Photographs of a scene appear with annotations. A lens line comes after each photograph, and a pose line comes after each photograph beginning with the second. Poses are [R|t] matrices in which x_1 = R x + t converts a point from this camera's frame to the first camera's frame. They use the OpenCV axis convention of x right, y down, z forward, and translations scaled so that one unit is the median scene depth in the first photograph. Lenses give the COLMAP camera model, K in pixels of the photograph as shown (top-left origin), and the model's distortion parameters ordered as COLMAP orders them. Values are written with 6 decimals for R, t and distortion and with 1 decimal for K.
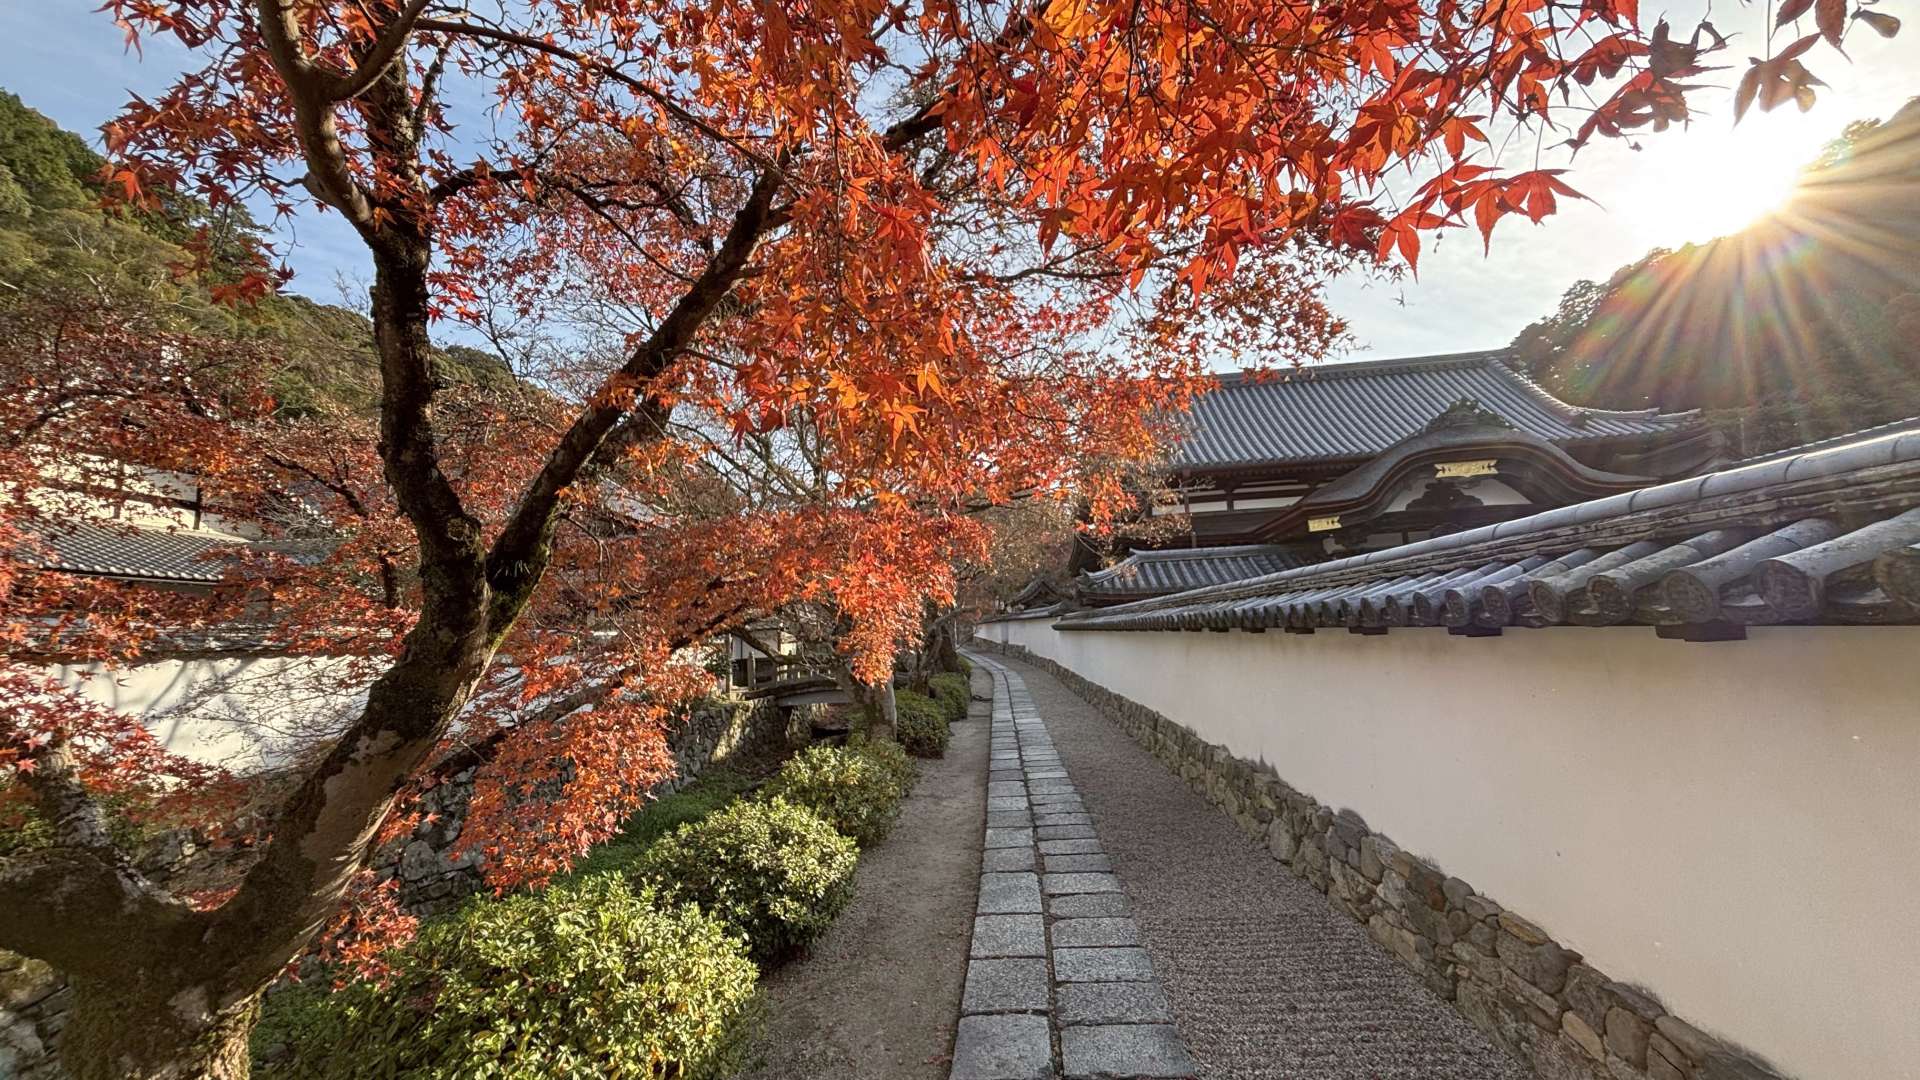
lens RADIAL K [[788.1, 0, 954.8], [0, 788.1, 535.8], [0, 0, 1]] dist [0.003453, -0.000874]
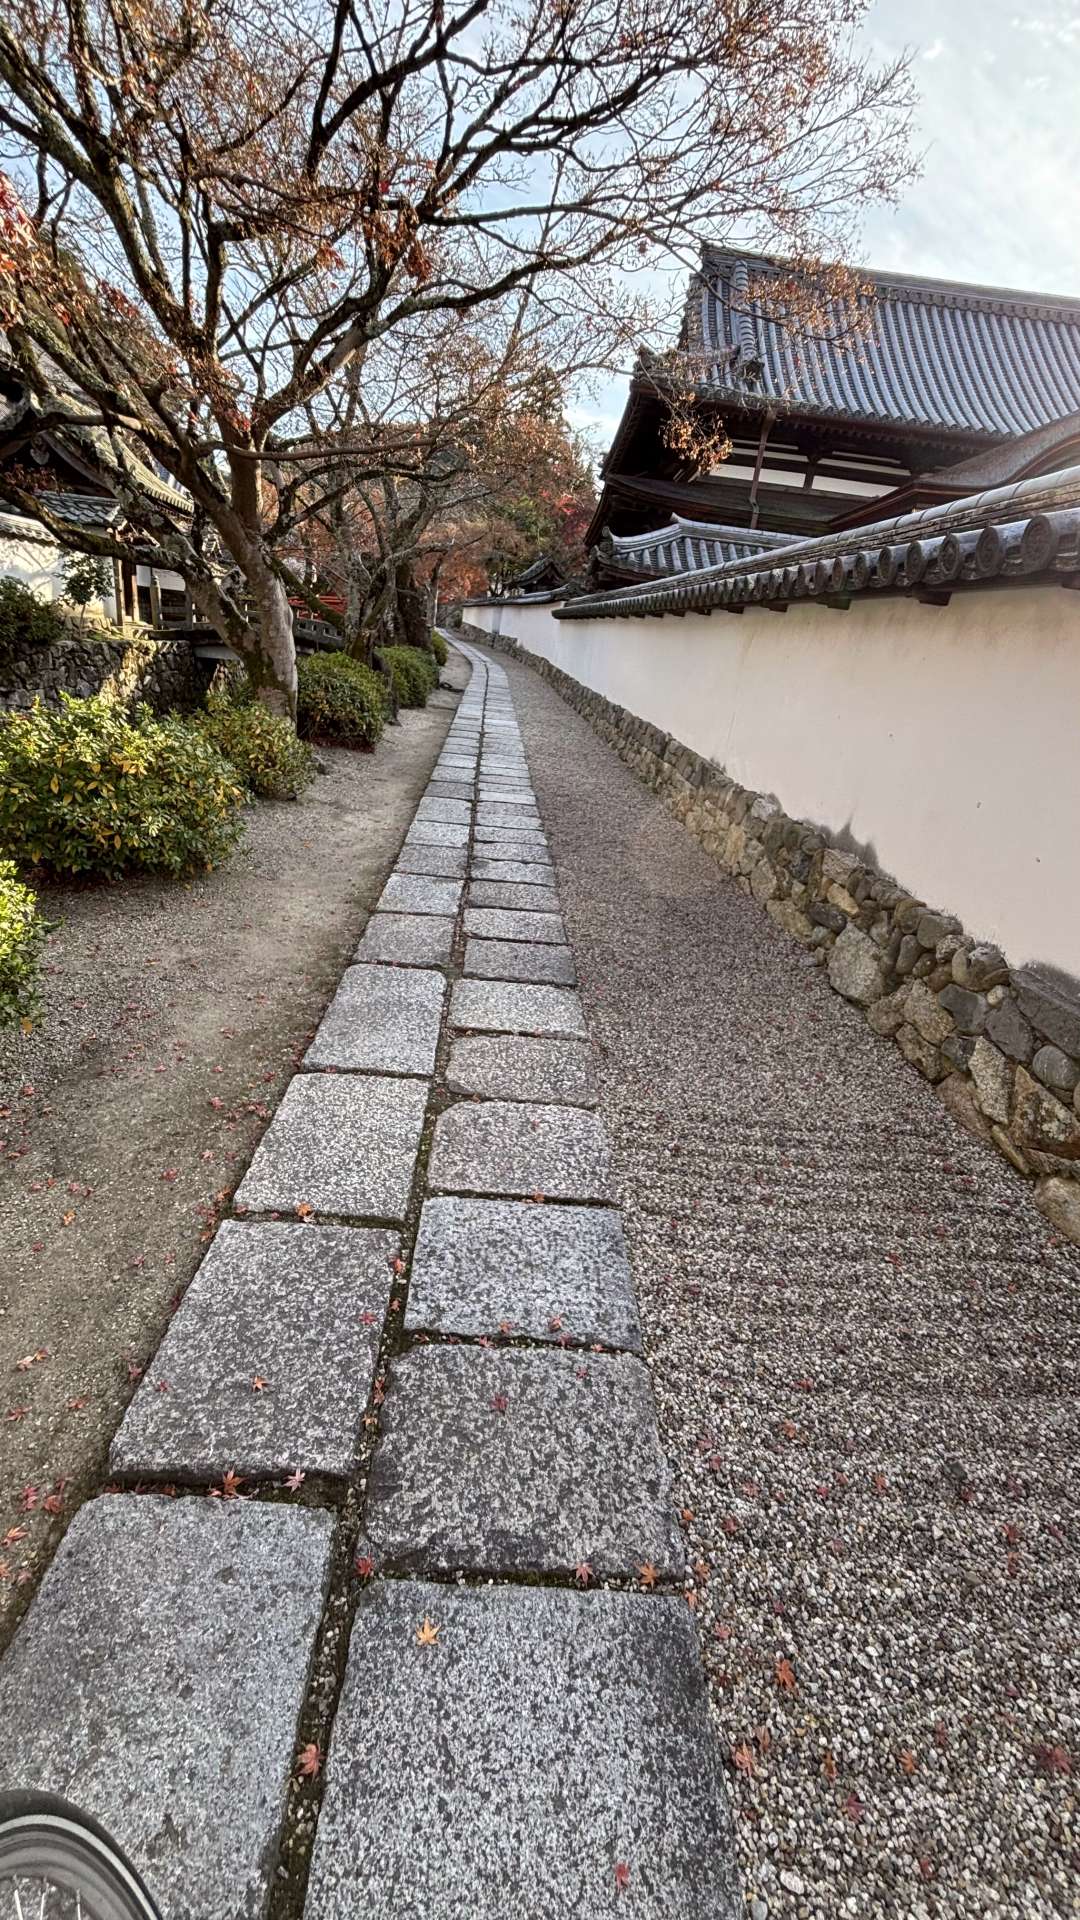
lens RADIAL K [[788.1, 0, 548.1], [0, 788.1, 961.5], [0, 0, 1]] dist [0.003453, -0.000874]
pose [[0.979762, 0.104338, 0.170819, 0.054926], [-0.175565, 0.857833, 0.483010, 0.093370], [-0.096138, -0.503225, 0.858791, 0.359761]]
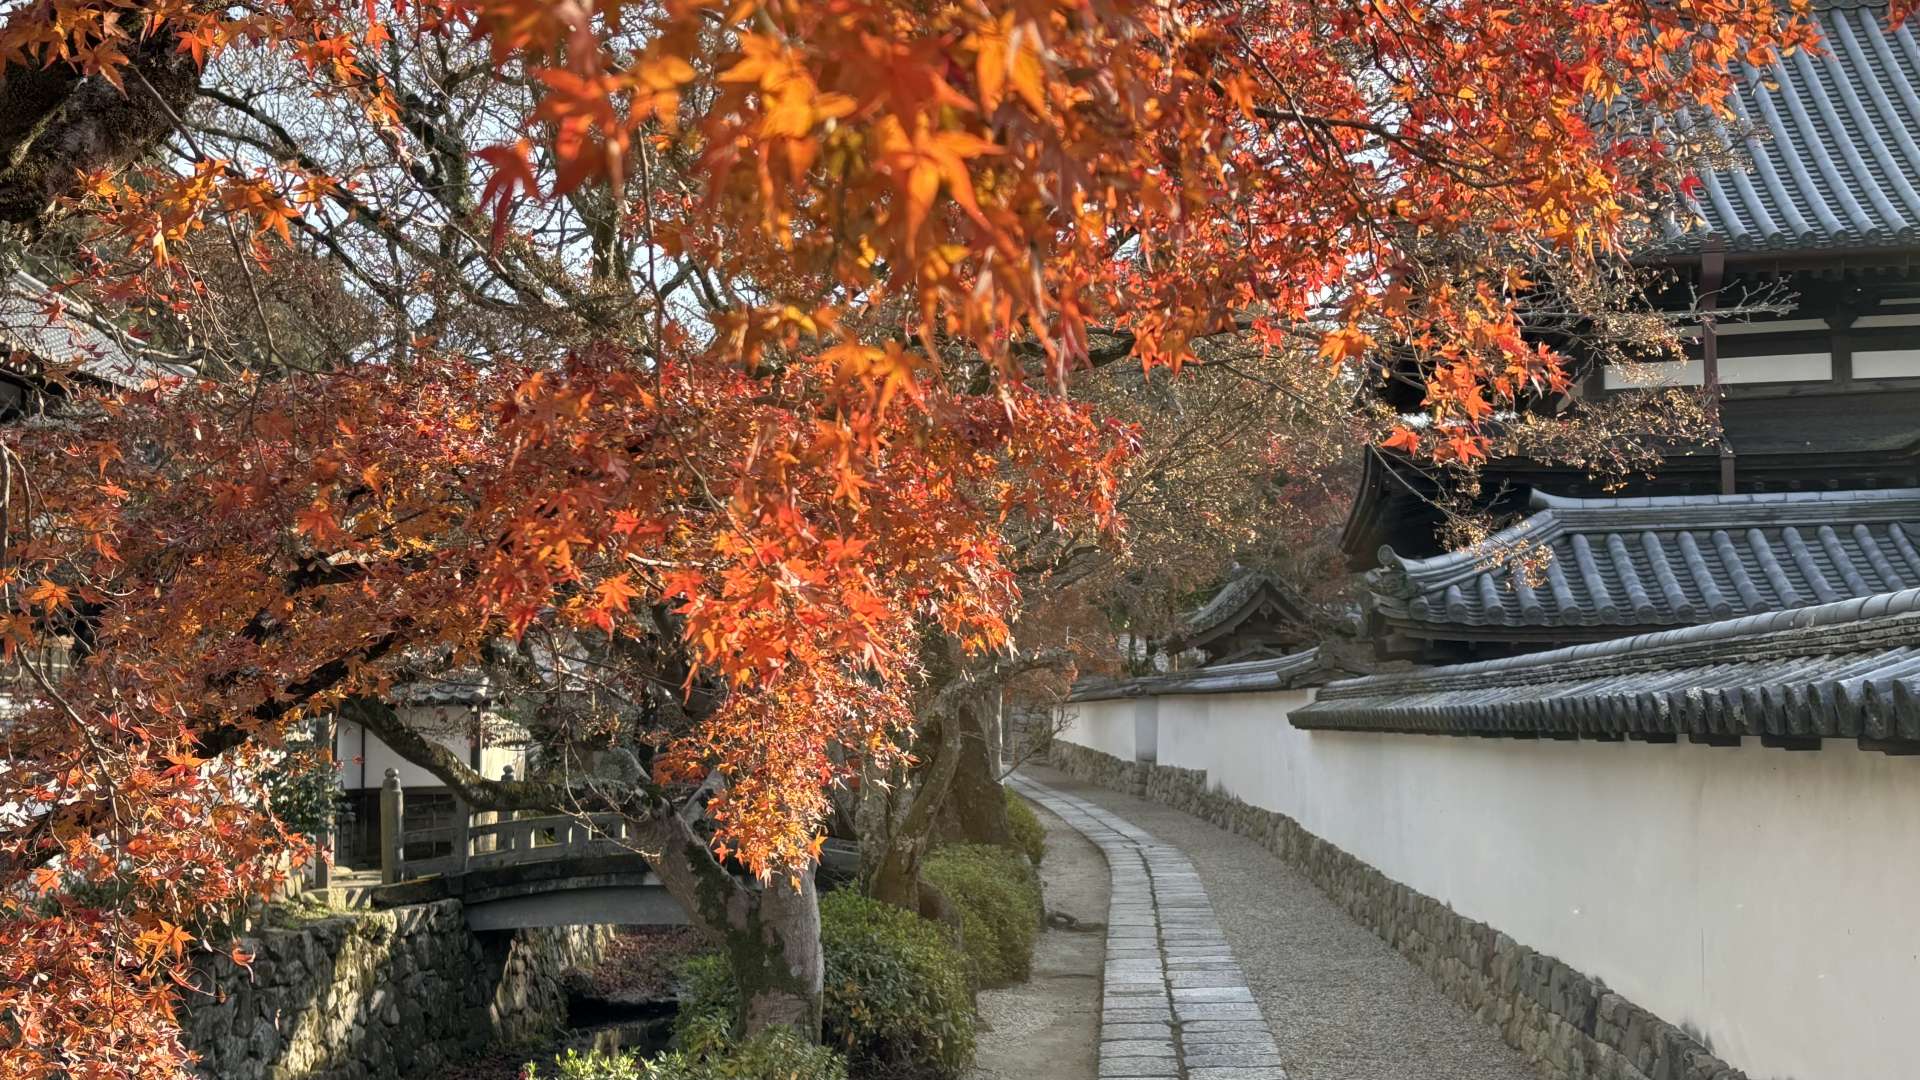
lens RADIAL K [[2370.9, 0, 965.1], [0, 2370.9, 543.0], [0, 0, 1]] dist [0.019757, 0.000000]
pose [[0.999568, 0.025436, -0.014749, -0.003445], [-0.024738, 0.998647, 0.045746, -0.002531], [0.015893, -0.045361, 0.998844, -0.010998]]
